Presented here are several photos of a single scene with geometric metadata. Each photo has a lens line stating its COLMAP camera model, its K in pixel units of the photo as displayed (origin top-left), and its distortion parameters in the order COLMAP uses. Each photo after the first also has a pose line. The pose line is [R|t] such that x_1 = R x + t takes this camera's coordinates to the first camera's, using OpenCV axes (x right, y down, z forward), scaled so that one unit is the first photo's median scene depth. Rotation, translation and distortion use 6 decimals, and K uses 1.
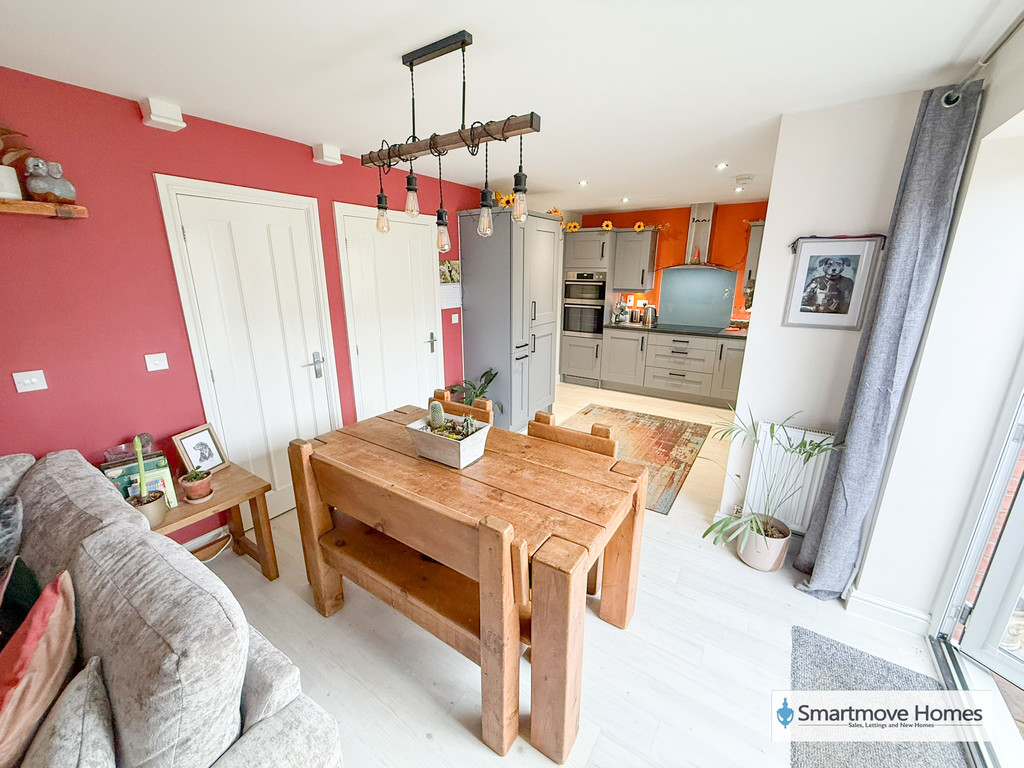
lens RADIAL K [[408.4, 0, 509.6], [0, 408.4, 383.1], [0, 0, 1]] dist [-0.007372, -0.000064]
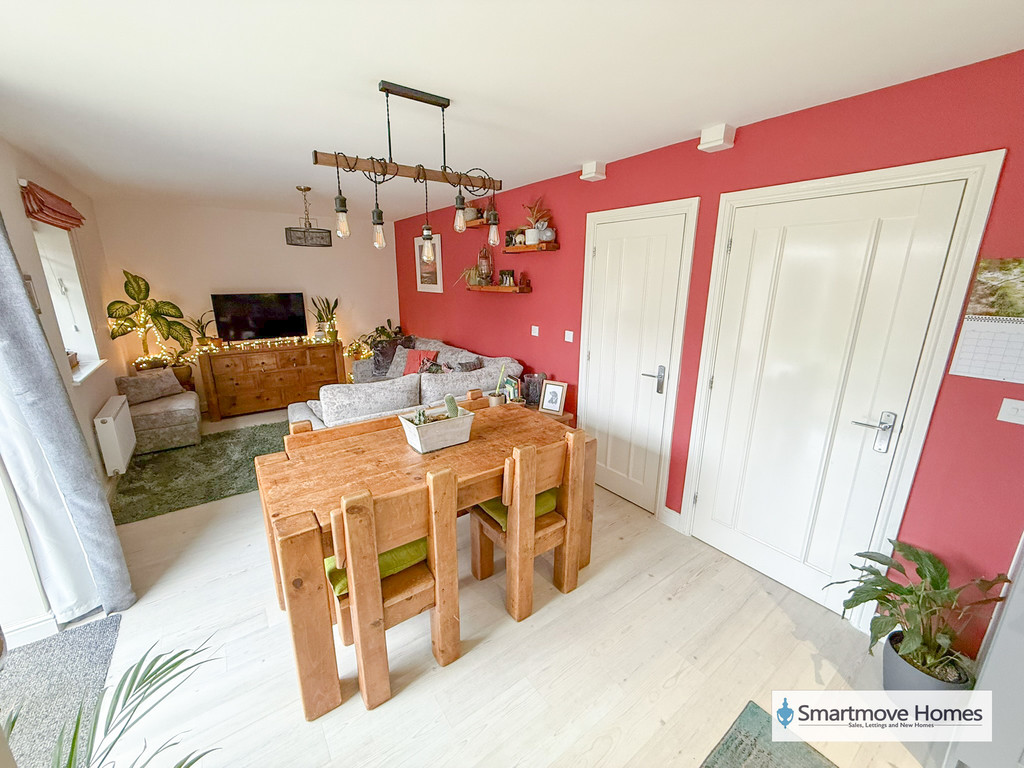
lens RADIAL K [[408.4, 0, 506.2], [0, 408.4, 382.0], [0, 0, 1]] dist [-0.007372, -0.000064]
pose [[-0.350969, 0.229641, -0.907792, 0.549992], [-0.255341, 0.909251, 0.328730, -0.279129], [0.900901, 0.347170, -0.260482, 1.007188]]
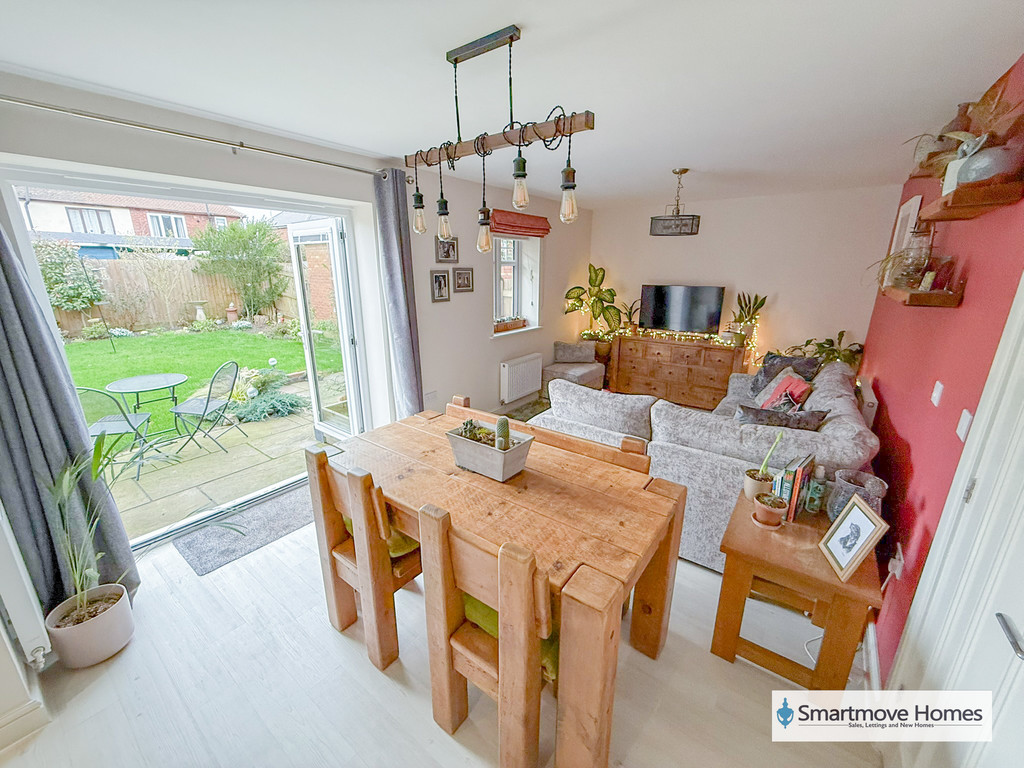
lens RADIAL K [[408.4, 0, 510.1], [0, 408.4, 380.7], [0, 0, 1]] dist [-0.007372, -0.000064]
pose [[-0.998443, -0.020491, 0.051880, -0.162105], [0.009325, 0.855678, 0.517424, -0.345890], [-0.054995, 0.517102, -0.854155, 1.222582]]
